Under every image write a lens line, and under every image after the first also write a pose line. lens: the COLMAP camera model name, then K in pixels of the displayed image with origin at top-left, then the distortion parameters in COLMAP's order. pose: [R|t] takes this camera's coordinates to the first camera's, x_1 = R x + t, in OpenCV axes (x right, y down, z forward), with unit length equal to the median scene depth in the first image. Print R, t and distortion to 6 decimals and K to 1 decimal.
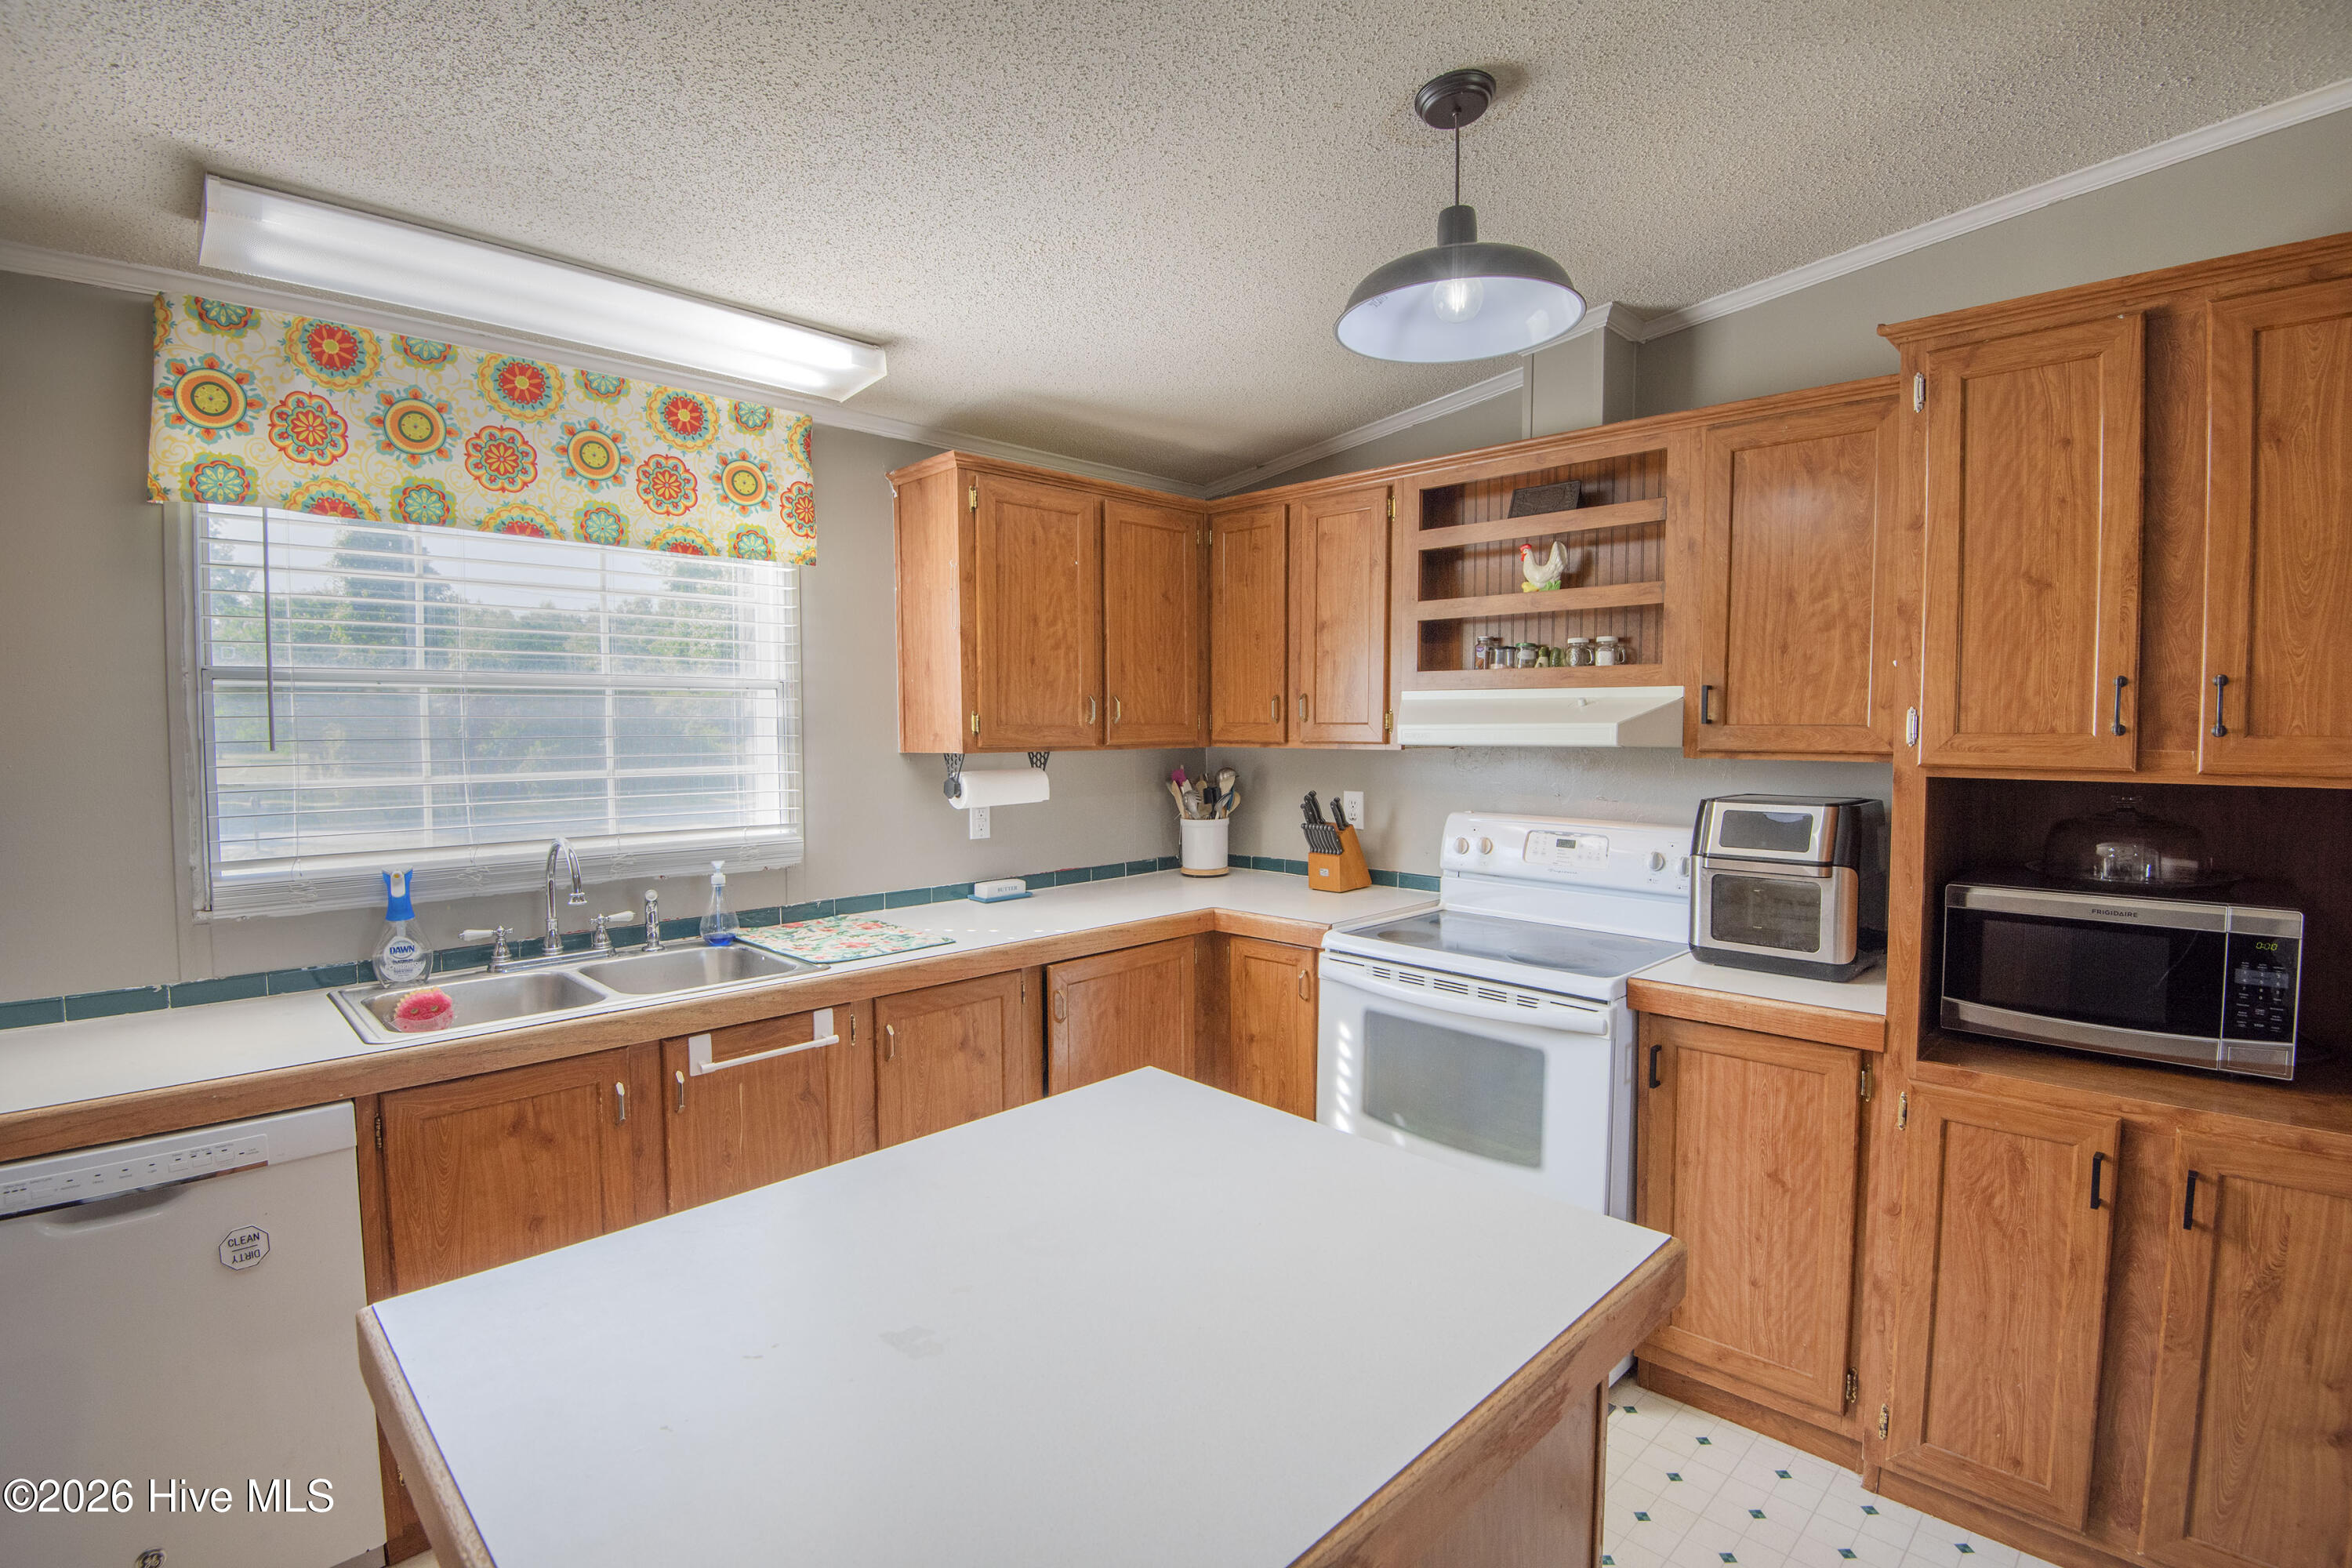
lens RADIAL K [[1111.8, 0, 1199.8], [0, 1111.8, 787.1], [0, 0, 1]] dist [-0.022391, -0.015248]
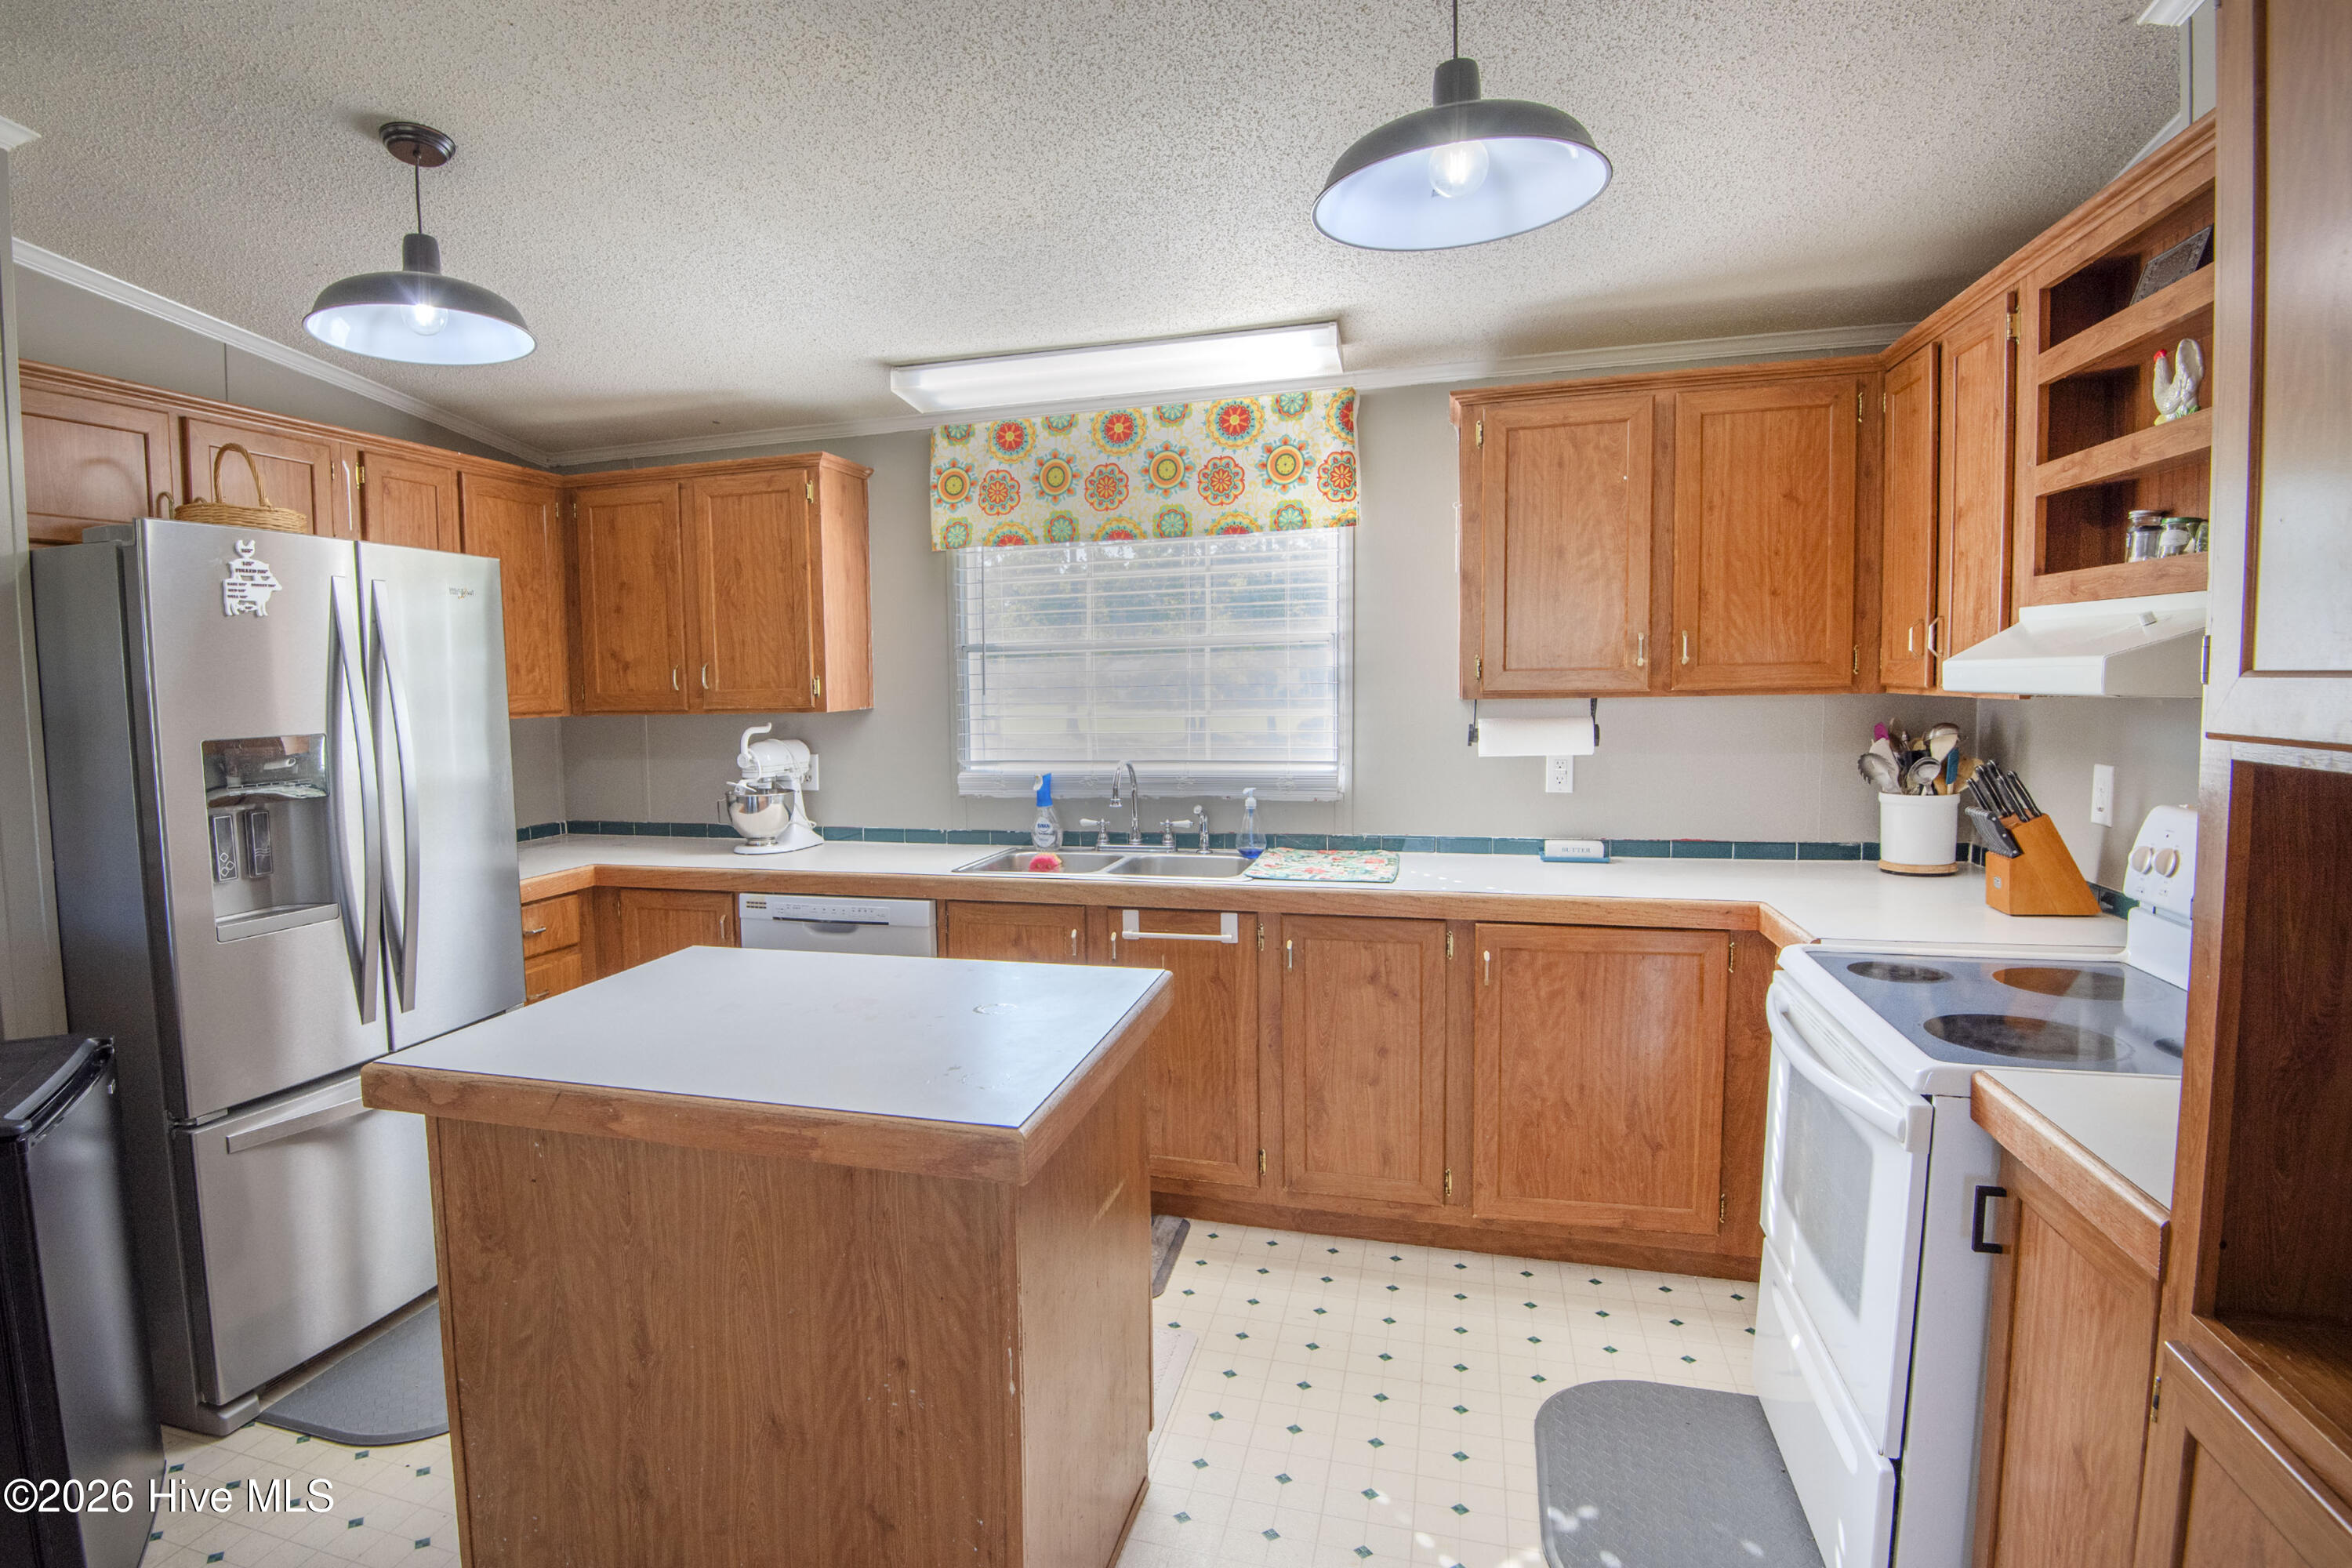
lens RADIAL K [[1207.2, 0, 1055.2], [0, 1207.2, 789.0], [0, 0, 1]] dist [-0.025529, -0.011616]
pose [[0.430200, 0.071371, -0.899908, 0.680129], [-0.029977, 0.997449, 0.064777, -0.011164], [0.902236, -0.000890, 0.431242, 0.252106]]
